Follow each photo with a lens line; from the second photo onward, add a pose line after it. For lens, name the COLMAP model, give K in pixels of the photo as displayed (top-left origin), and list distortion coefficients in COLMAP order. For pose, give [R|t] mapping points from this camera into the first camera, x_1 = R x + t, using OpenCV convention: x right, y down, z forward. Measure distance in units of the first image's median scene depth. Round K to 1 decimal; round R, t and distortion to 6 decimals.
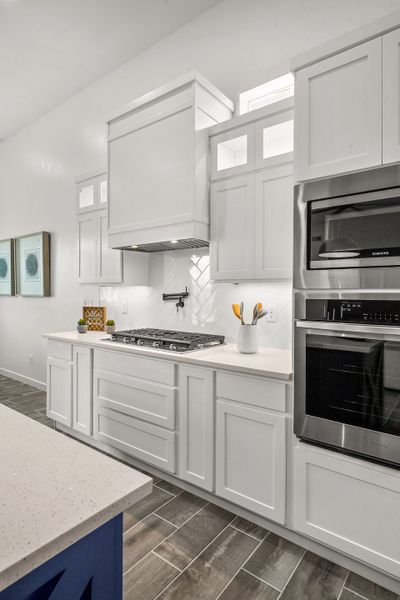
lens RADIAL K [[333.5, 0, 198.6], [0, 333.5, 293.5], [0, 0, 1]] dist [-0.000318, 0.000330]
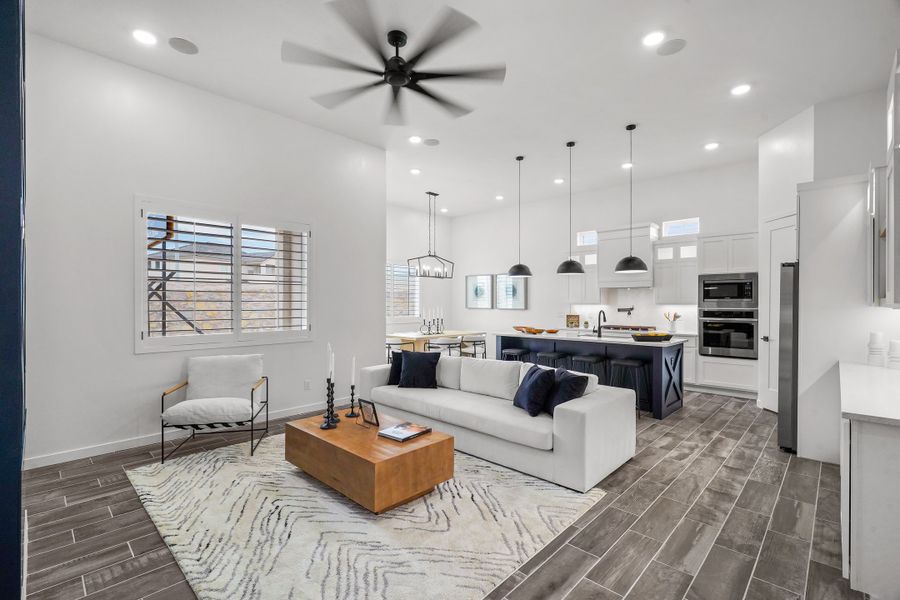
lens RADIAL K [[407.4, 0, 448.4], [0, 407.4, 303.5], [0, 0, 1]] dist [-0.002356, 0.000013]
pose [[0.994793, -0.004399, -0.101822, -1.066161], [0.004376, 0.999990, -0.000447, -0.039763], [0.101823, -0.000001, 0.994803, -1.955072]]
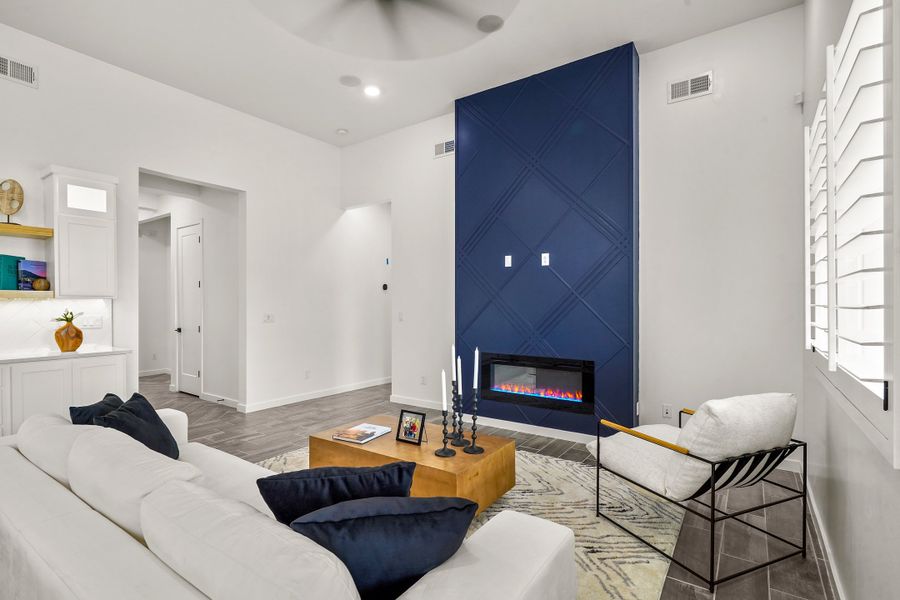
lens RADIAL K [[432.9, 0, 444.9], [0, 432.9, 303.7], [0, 0, 1]] dist [-0.000943, -0.000239]
pose [[-0.998901, -0.004449, -0.046650, -1.476790], [-0.004456, 0.999990, 0.000051, -0.014893], [0.046649, 0.000259, -0.998911, 0.373279]]
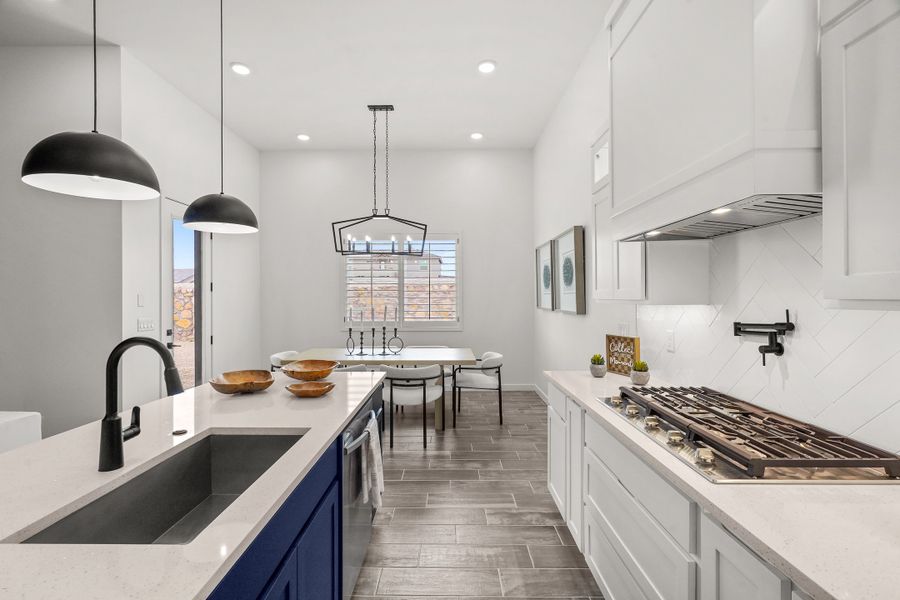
lens RADIAL K [[408.1, 0, 446.5], [0, 408.1, 297.7], [0, 0, 1]] dist [-0.003519, 0.000164]
pose [[0.609857, -0.009436, -0.792455, 0.123094], [0.006001, 0.999955, -0.007288, -0.037561], [0.792488, -0.000311, 0.609887, 0.367343]]
